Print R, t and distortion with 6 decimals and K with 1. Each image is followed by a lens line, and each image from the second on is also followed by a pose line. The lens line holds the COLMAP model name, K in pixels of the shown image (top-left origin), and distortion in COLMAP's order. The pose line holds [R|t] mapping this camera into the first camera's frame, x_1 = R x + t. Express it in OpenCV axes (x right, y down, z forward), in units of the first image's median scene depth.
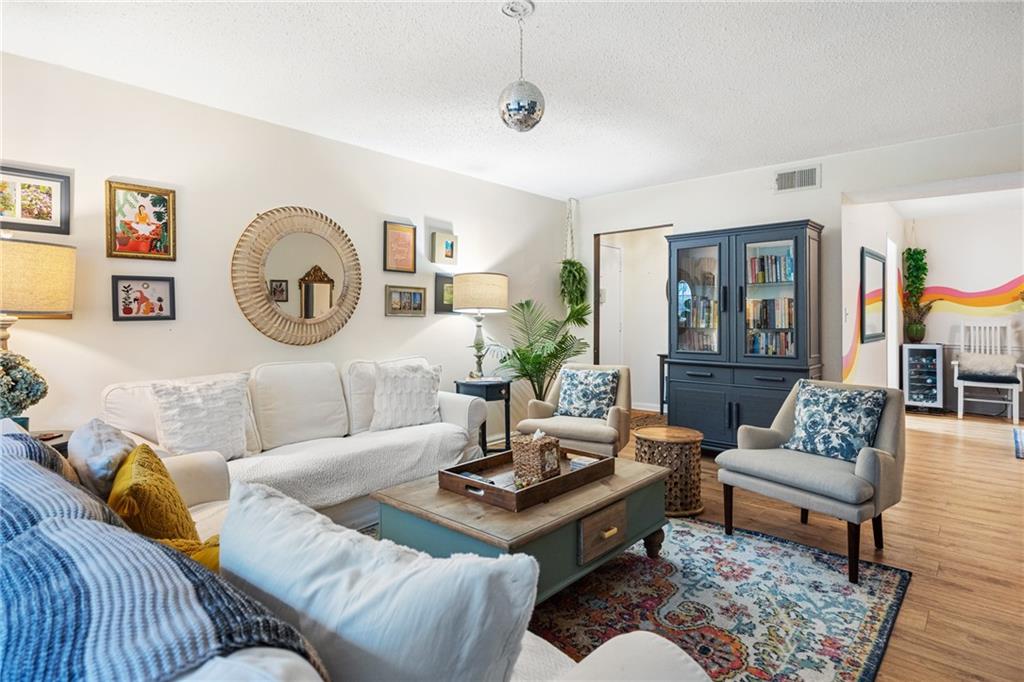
lens RADIAL K [[532.9, 0, 509.4], [0, 532.9, 321.8], [0, 0, 1]] dist [-0.002102, -0.000022]
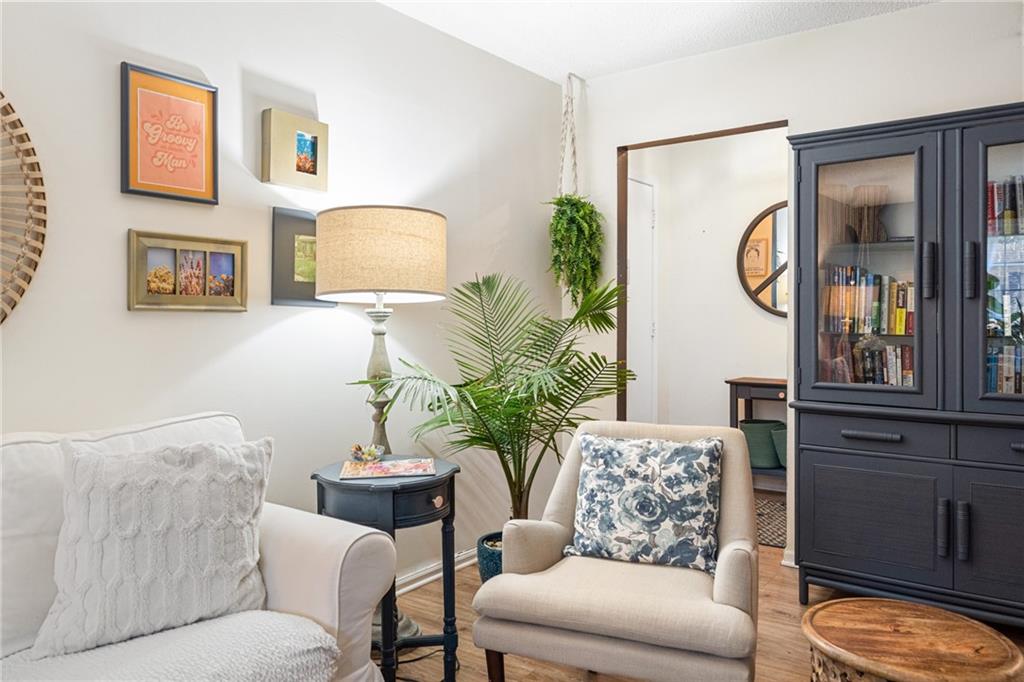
lens RADIAL K [[742.1, 0, 541.3], [0, 742.1, 323.3], [0, 0, 1]] dist [0.029557, 0.001199]
pose [[0.991117, -0.005093, 0.132898, -0.007658], [0.004472, 0.999978, 0.004976, -0.002681], [-0.132920, -0.004337, 0.991117, 0.408883]]
